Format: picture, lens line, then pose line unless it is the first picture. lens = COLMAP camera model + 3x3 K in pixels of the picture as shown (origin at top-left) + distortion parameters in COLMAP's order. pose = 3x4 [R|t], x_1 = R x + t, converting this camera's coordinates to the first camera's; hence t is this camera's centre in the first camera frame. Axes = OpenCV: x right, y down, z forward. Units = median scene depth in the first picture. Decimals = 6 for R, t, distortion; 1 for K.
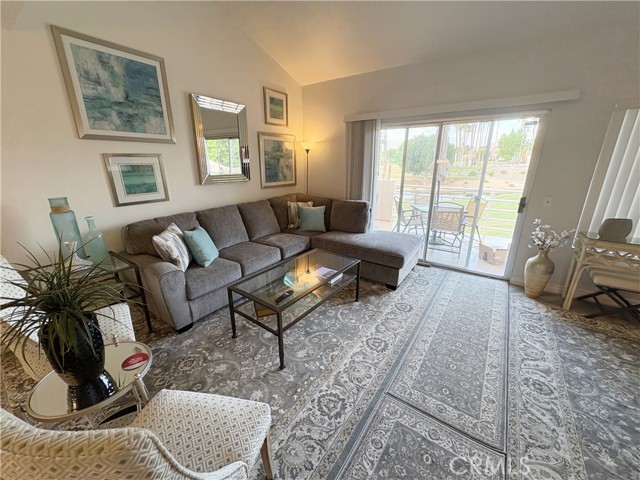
lens RADIAL K [[246.8, 0, 322.5], [0, 246.8, 244.4], [0, 0, 1]] dist [-0.000374, 0.000379]
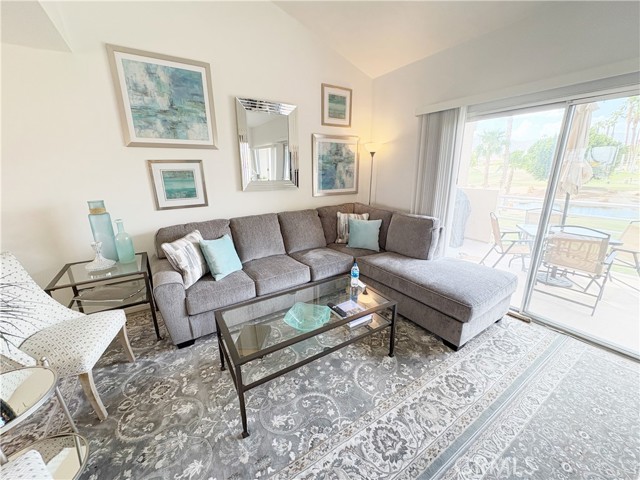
lens RADIAL K [[246.8, 0, 322.5], [0, 246.8, 244.4], [0, 0, 1]] dist [-0.000374, 0.000379]
pose [[0.927724, 0.107222, -0.357536, 0.185032], [-0.113497, 0.993532, 0.003452, -0.080599], [0.355594, 0.037377, 0.933893, 0.240257]]
